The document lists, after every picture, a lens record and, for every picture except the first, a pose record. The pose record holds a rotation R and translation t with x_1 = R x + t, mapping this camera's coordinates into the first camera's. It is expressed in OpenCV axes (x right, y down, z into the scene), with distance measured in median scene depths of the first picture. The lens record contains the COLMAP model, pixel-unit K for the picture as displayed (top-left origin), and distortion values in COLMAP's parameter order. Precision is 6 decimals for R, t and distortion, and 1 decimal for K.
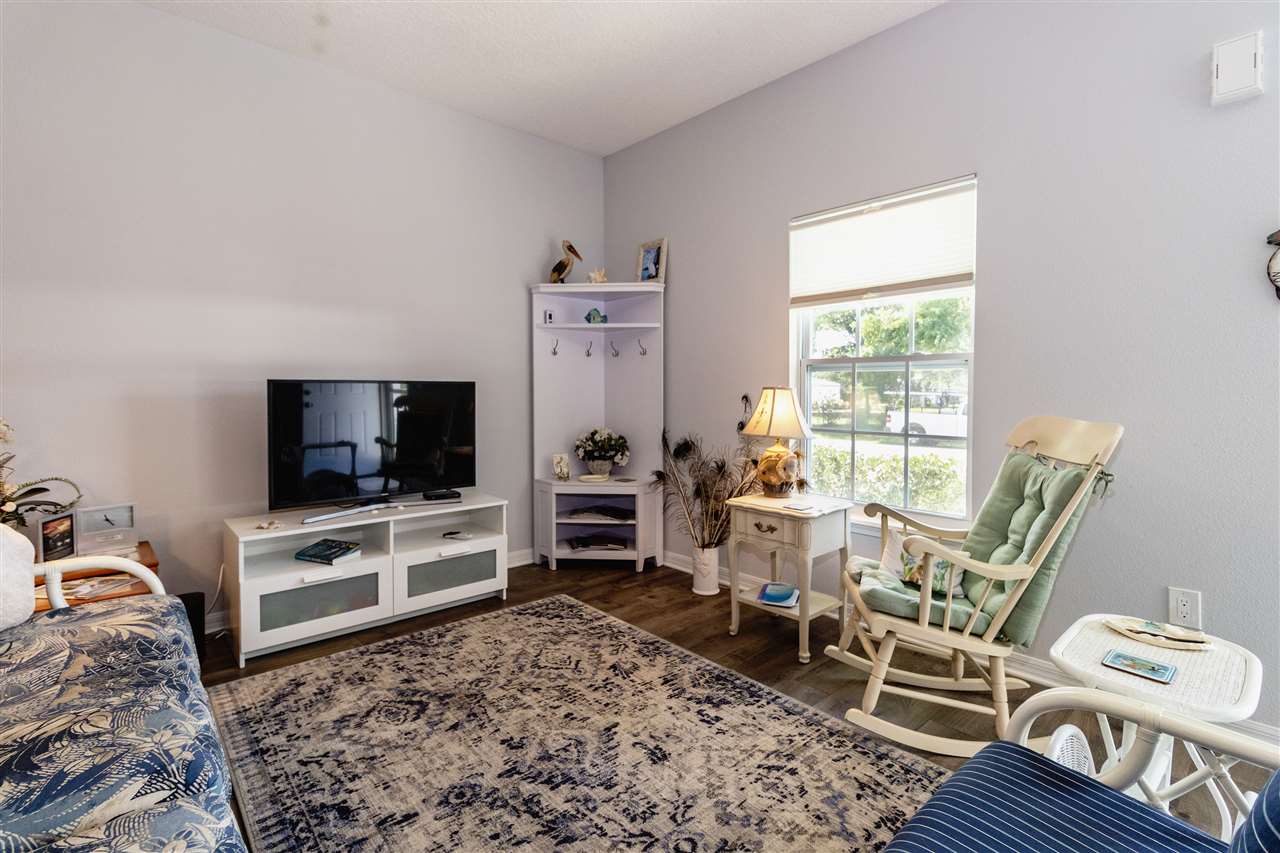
lens RADIAL K [[613.0, 0, 604.2], [0, 613.0, 393.3], [0, 0, 1]] dist [0.001261, 0.001659]
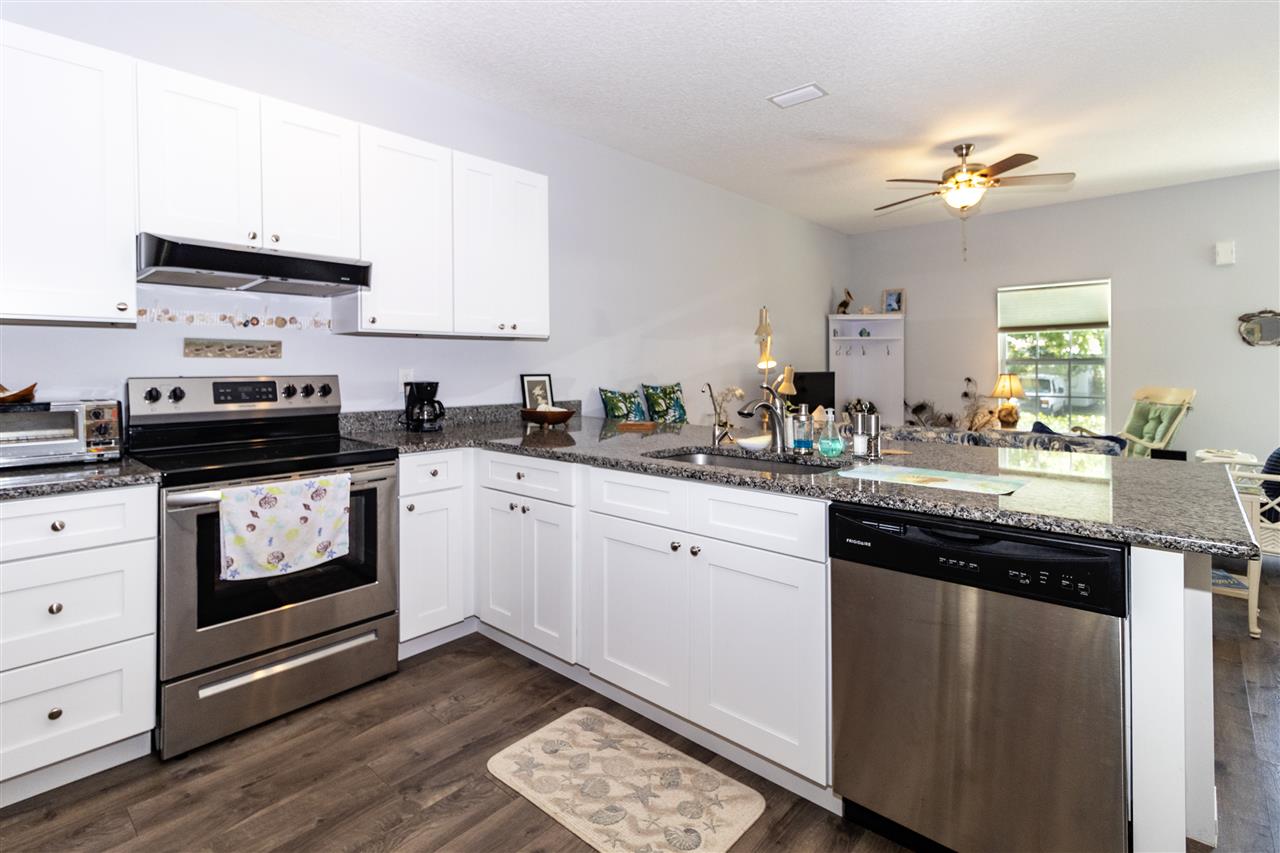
lens RADIAL K [[613.0, 0, 616.3], [0, 613.0, 361.2], [0, 0, 1]] dist [0.001261, 0.001659]
pose [[0.994293, -0.004709, 0.106577, -0.994793], [0.006932, 0.999766, -0.020503, -0.016195], [-0.106455, 0.021125, 0.994093, -0.715331]]
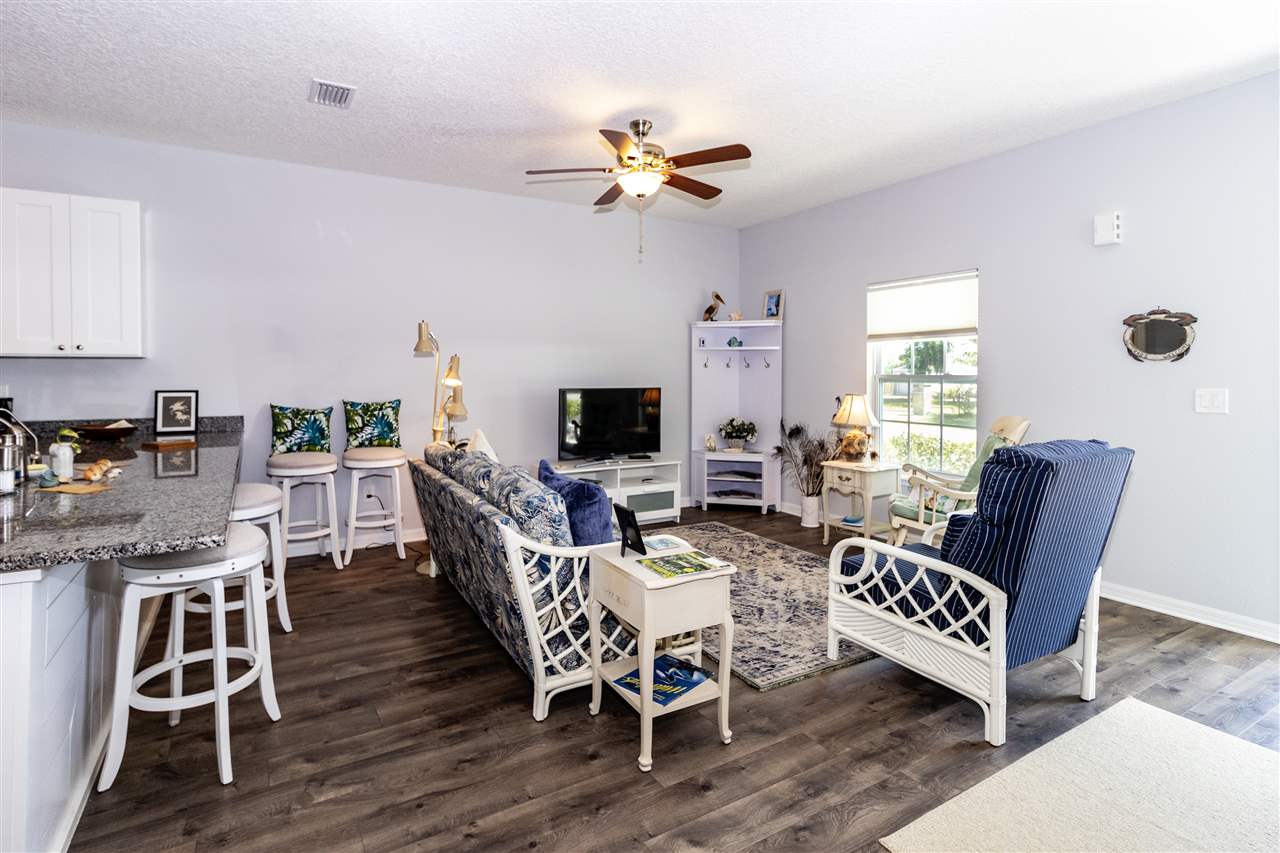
lens RADIAL K [[613.0, 0, 593.6], [0, 613.0, 383.2], [0, 0, 1]] dist [0.001261, 0.001659]
pose [[0.979848, 0.004167, -0.199702, -0.058055], [-0.002784, 0.999970, 0.007208, -0.039658], [0.199726, -0.006507, 0.979830, -0.596329]]
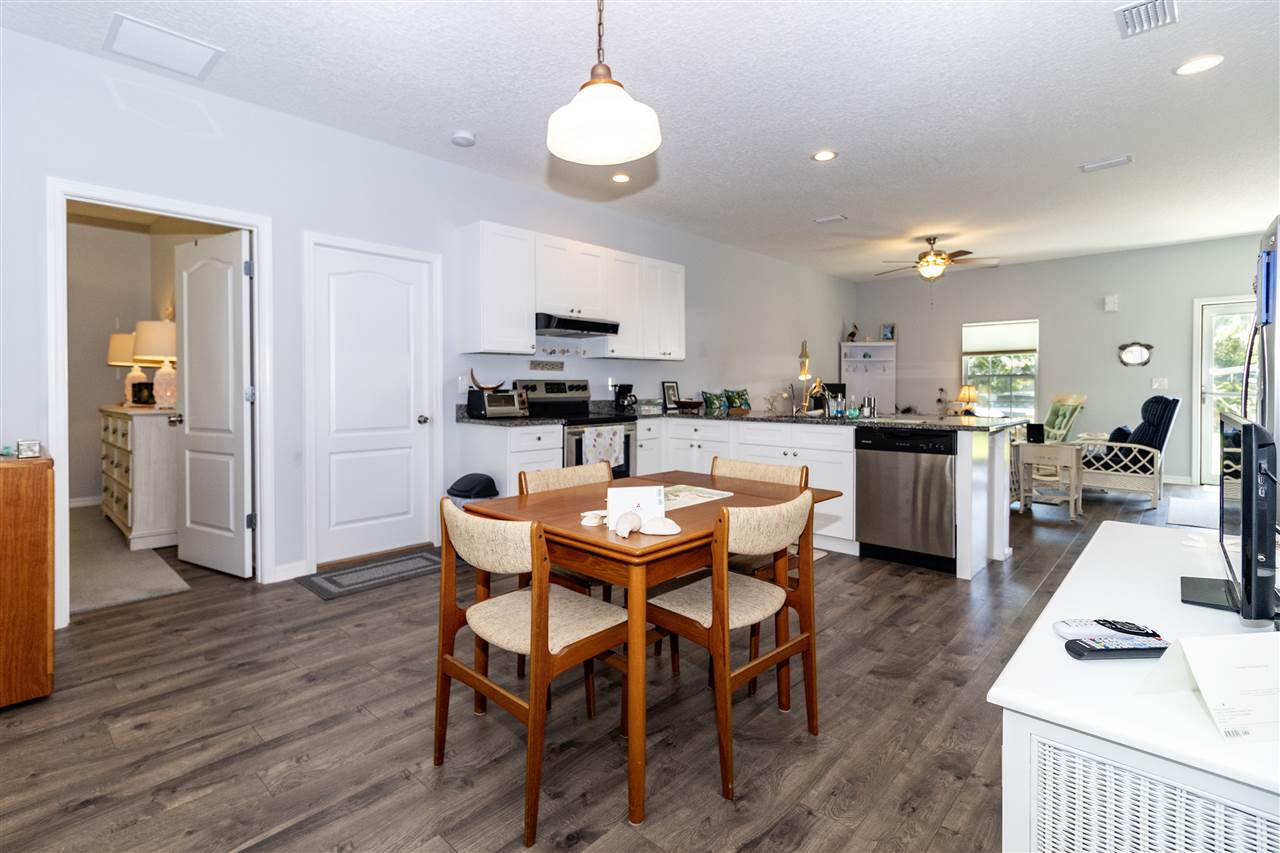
lens RADIAL K [[613.0, 0, 616.3], [0, 613.0, 386.2], [0, 0, 1]] dist [0.001261, 0.001659]
pose [[0.994299, -0.002115, 0.106610, -1.355949], [0.003024, 0.999960, -0.008369, 0.010269], [-0.106588, 0.008643, 0.994266, -1.370628]]
